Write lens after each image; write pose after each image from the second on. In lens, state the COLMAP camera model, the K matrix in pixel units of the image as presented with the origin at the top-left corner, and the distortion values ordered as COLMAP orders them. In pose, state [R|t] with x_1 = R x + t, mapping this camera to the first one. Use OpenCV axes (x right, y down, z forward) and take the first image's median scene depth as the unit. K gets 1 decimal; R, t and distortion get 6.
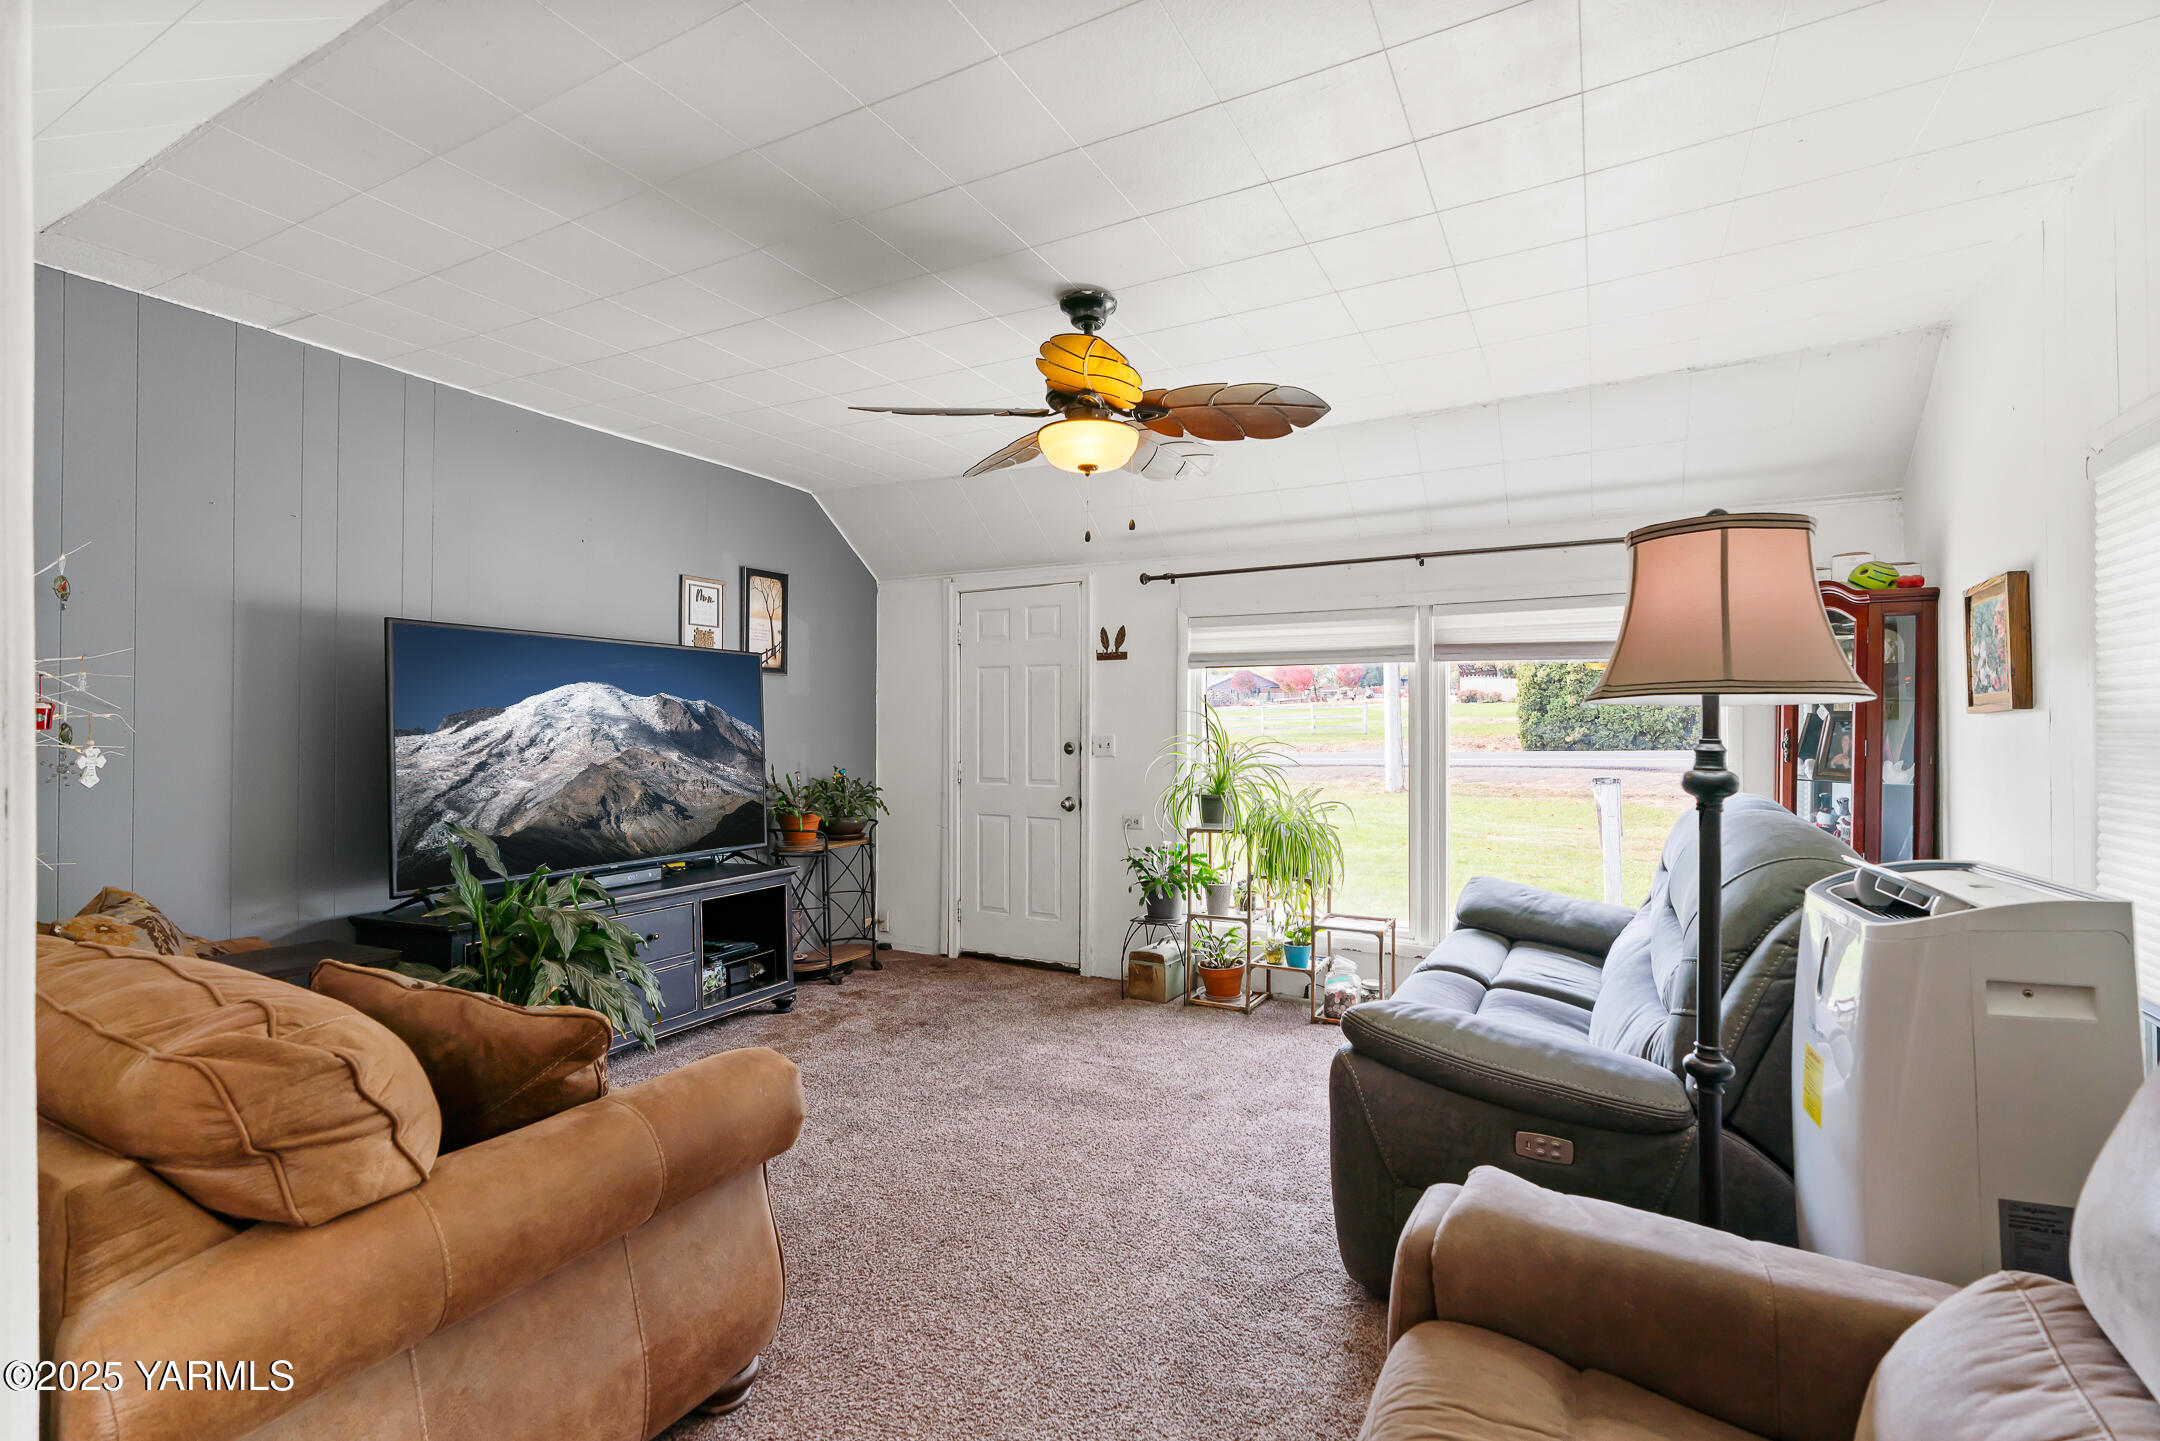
lens RADIAL K [[987.6, 0, 1082.9], [0, 987.6, 724.6], [0, 0, 1]] dist [-0.001540, 0.000606]
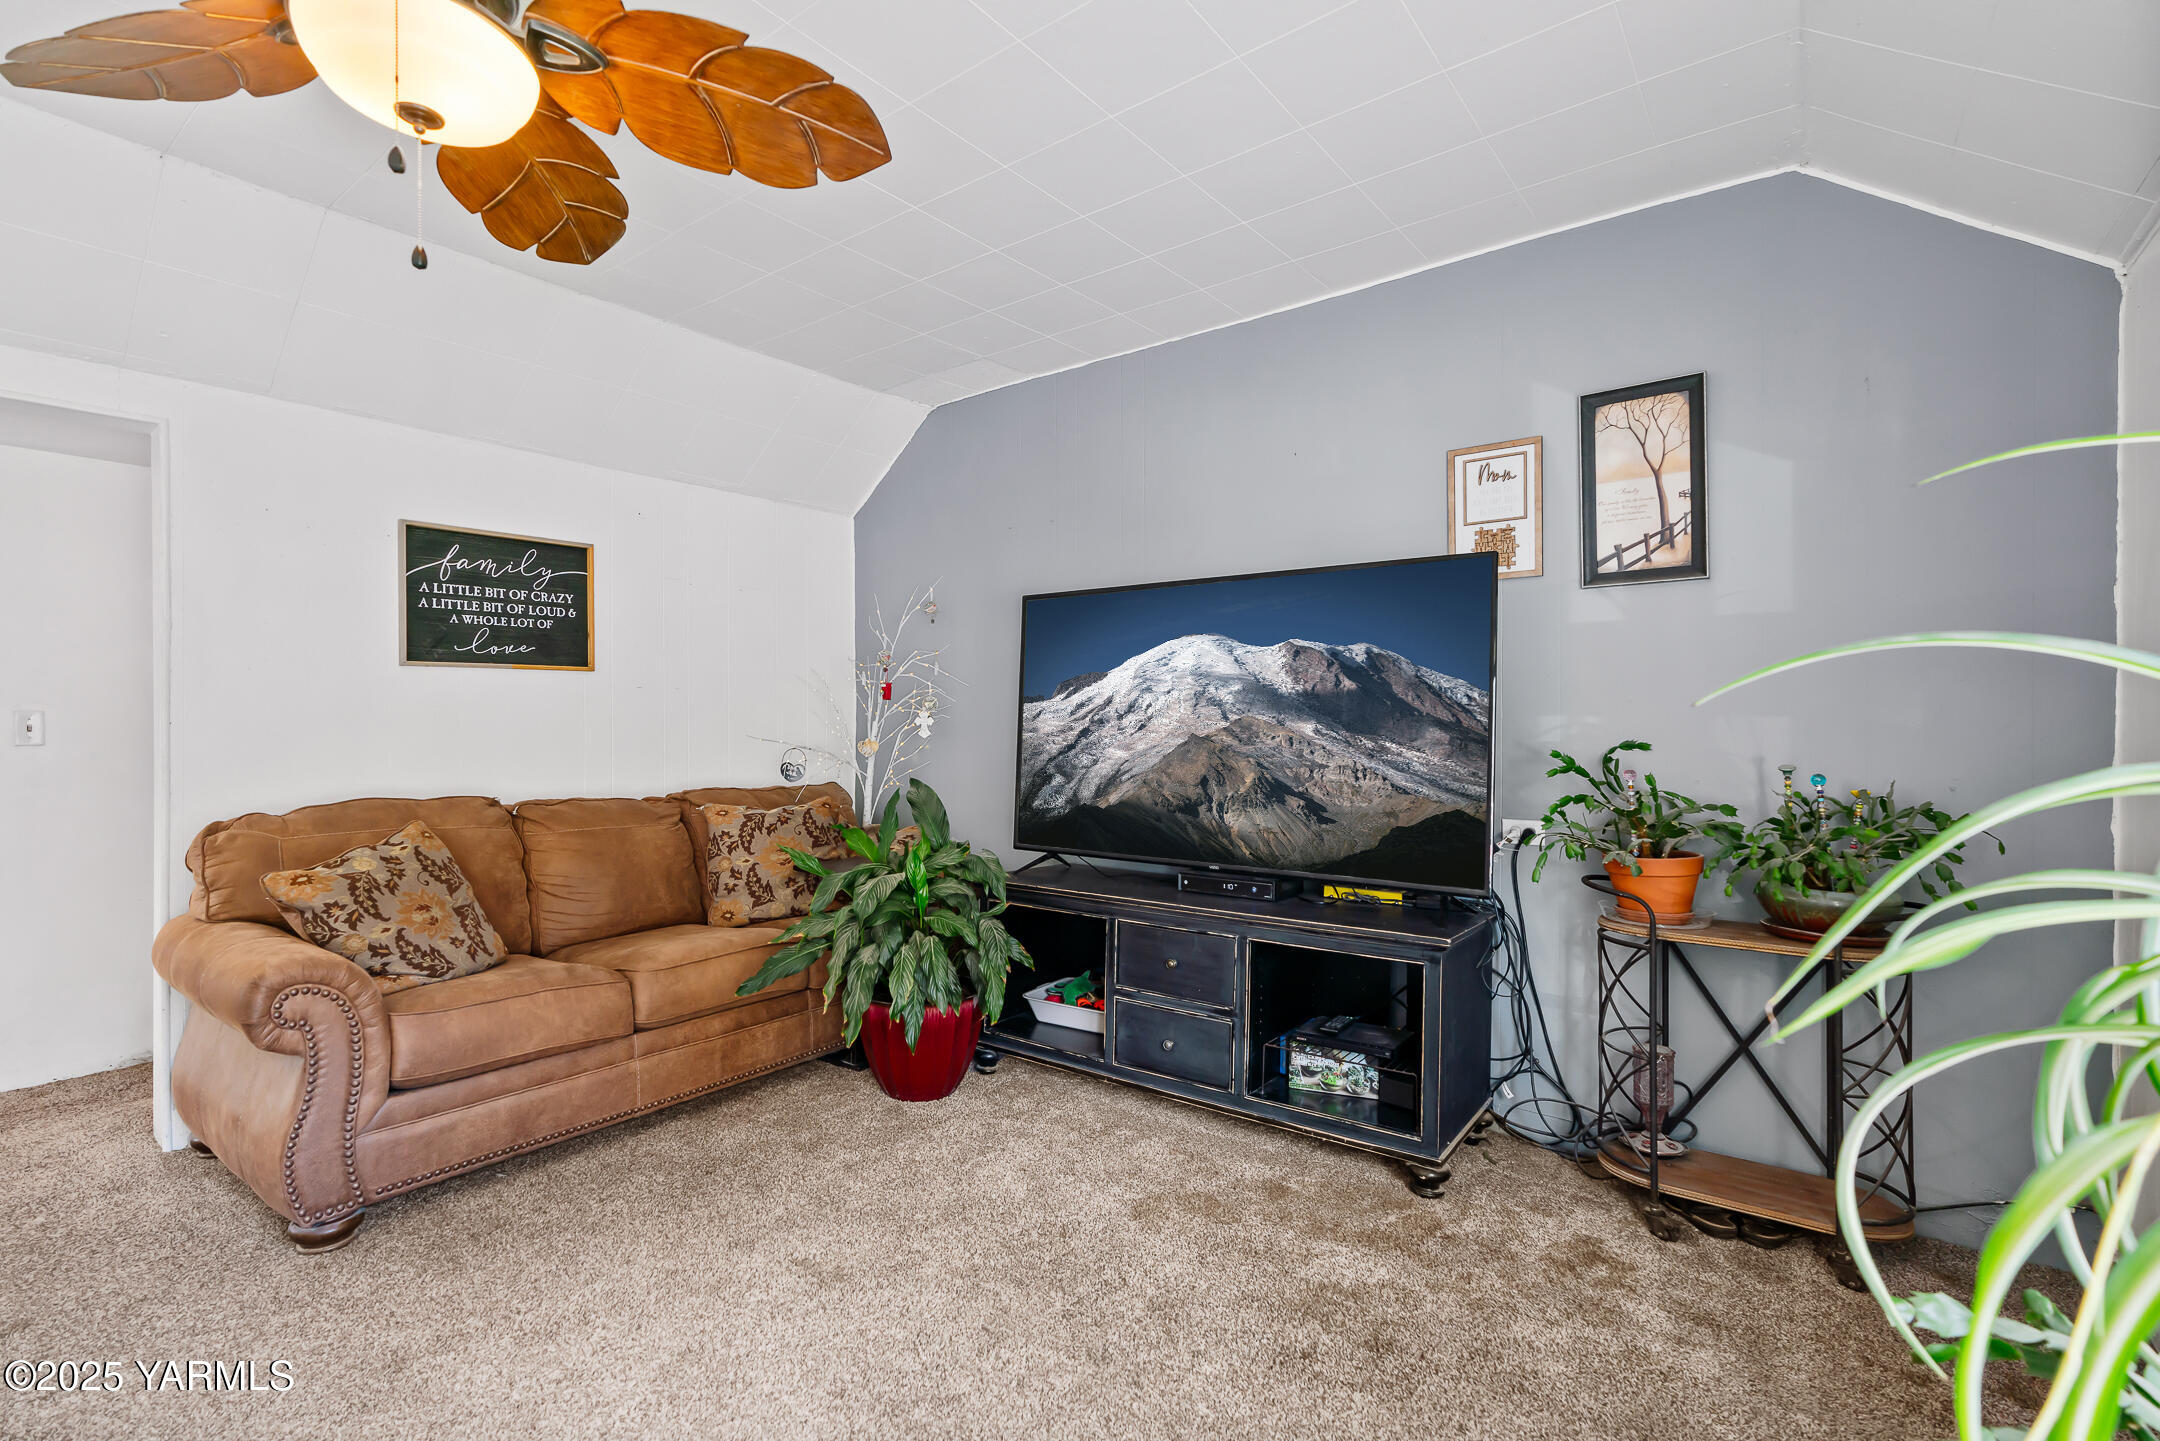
lens RADIAL K [[987.6, 0, 1089.4], [0, 987.6, 724.2], [0, 0, 1]] dist [-0.001540, 0.000606]
pose [[-0.165361, -0.007762, -0.986203, 0.316697], [-0.000280, 0.999969, -0.007823, 0.036957], [0.986233, -0.001018, -0.165358, 1.040707]]
